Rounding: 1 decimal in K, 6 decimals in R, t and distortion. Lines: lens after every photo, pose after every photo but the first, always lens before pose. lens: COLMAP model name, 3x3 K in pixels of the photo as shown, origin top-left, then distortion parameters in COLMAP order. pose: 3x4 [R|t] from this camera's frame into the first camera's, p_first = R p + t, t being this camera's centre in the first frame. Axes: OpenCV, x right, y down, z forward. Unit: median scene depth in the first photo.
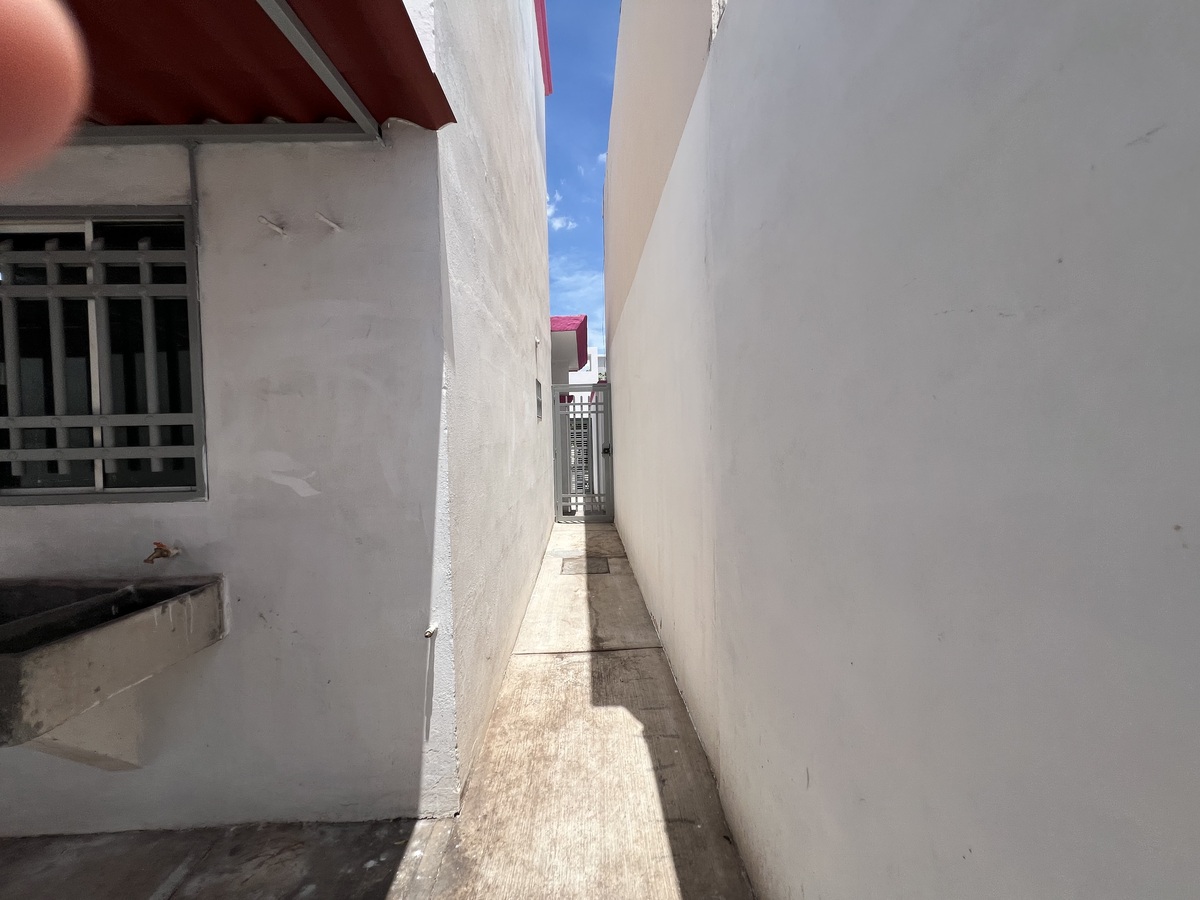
lens RADIAL K [[481.6, 0, 599.6], [0, 481.6, 446.9], [0, 0, 1]] dist [-0.003596, 0.001340]
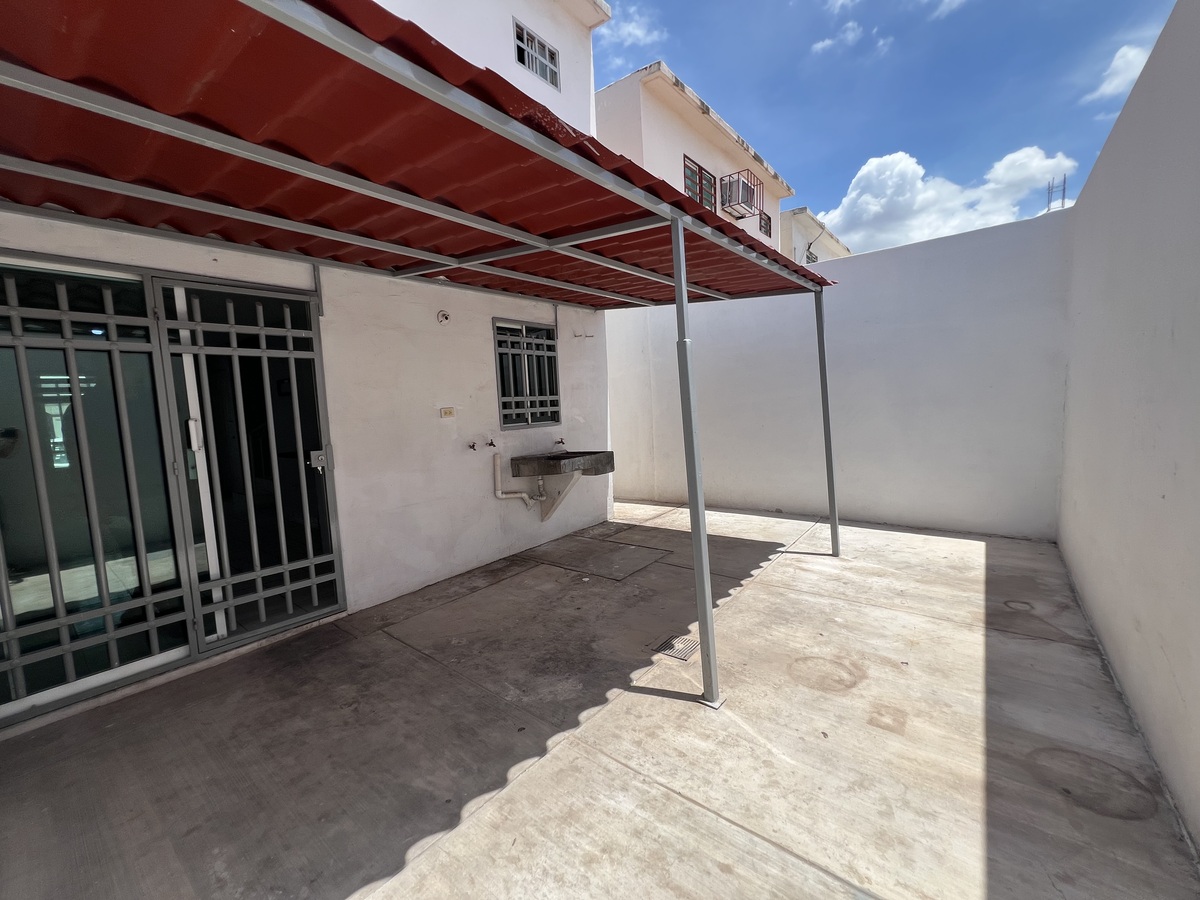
lens RADIAL K [[481.6, 0, 595.9], [0, 481.6, 449.0], [0, 0, 1]] dist [-0.003596, 0.001340]
pose [[0.652745, -0.084831, 0.752813, -2.890230], [0.057995, 0.996390, 0.061993, 0.085497], [-0.755355, 0.003194, 0.655308, -1.098904]]
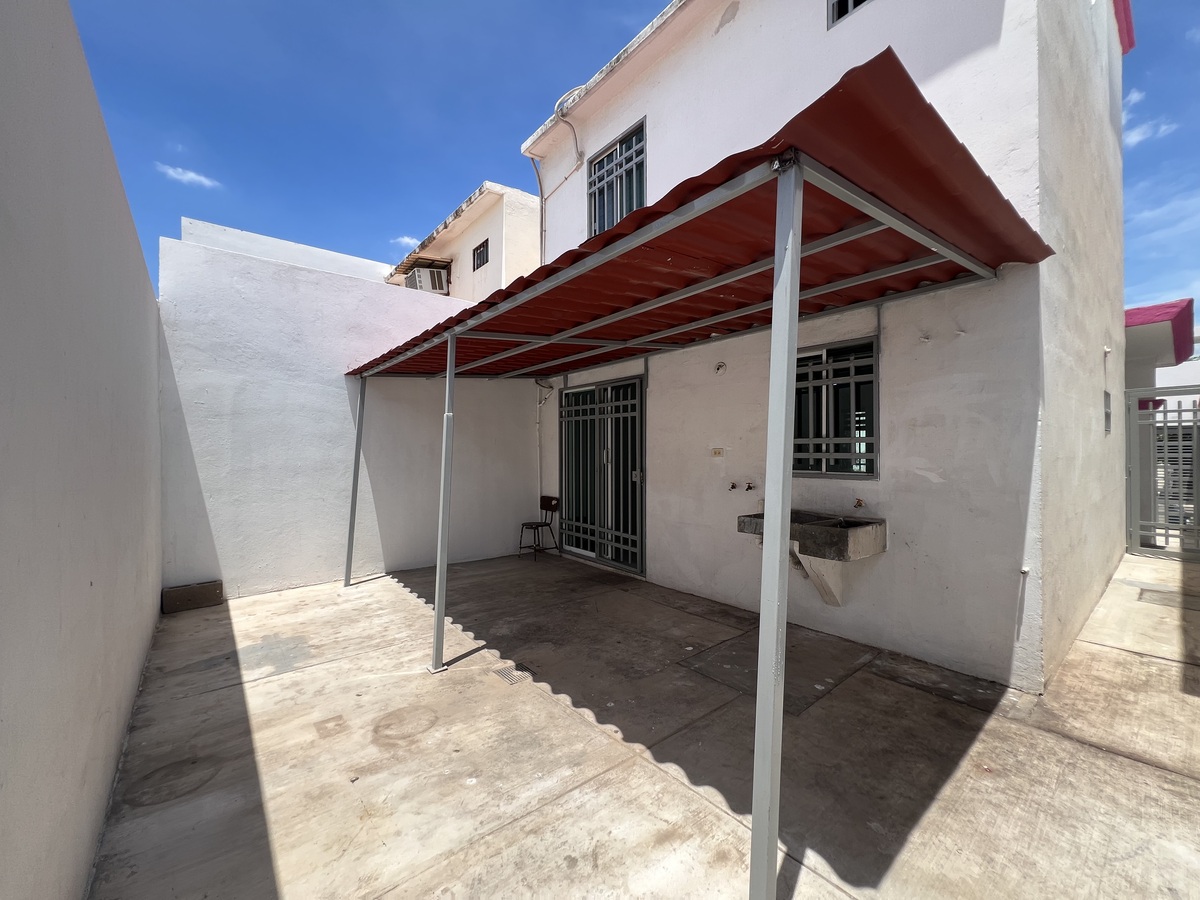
lens RADIAL K [[481.6, 0, 596.5], [0, 481.6, 448.4], [0, 0, 1]] dist [-0.003596, 0.001340]
pose [[0.605087, 0.015160, -0.796015, 0.058941], [-0.029411, 0.999562, -0.003320, 0.017778], [0.795616, 0.025421, 0.605268, -1.122664]]
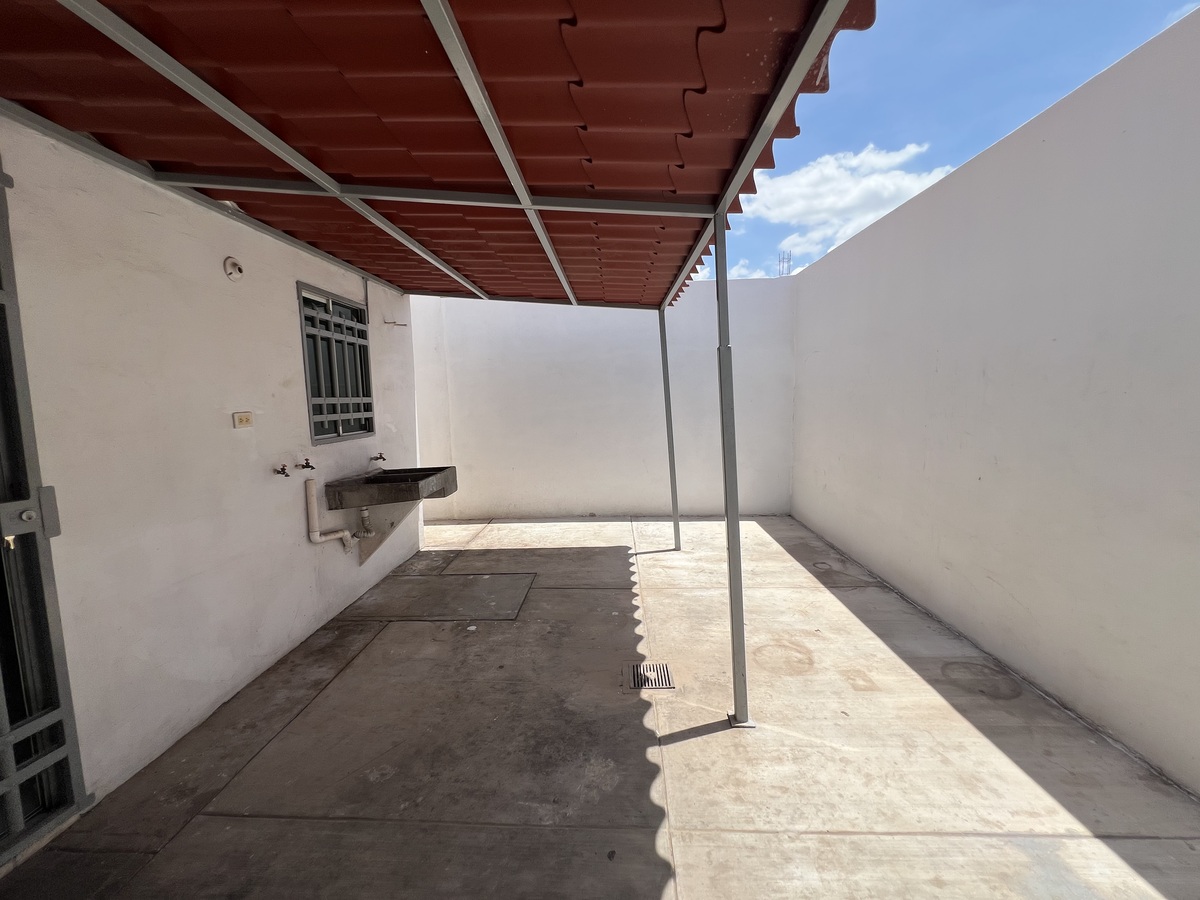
lens RADIAL K [[481.6, 0, 597.8], [0, 481.6, 449.4], [0, 0, 1]] dist [-0.003596, 0.001340]
pose [[0.071567, -0.089822, 0.993383, -2.977891], [0.048655, 0.995066, 0.086469, 0.028897], [-0.996248, 0.042144, 0.075584, -0.223256]]
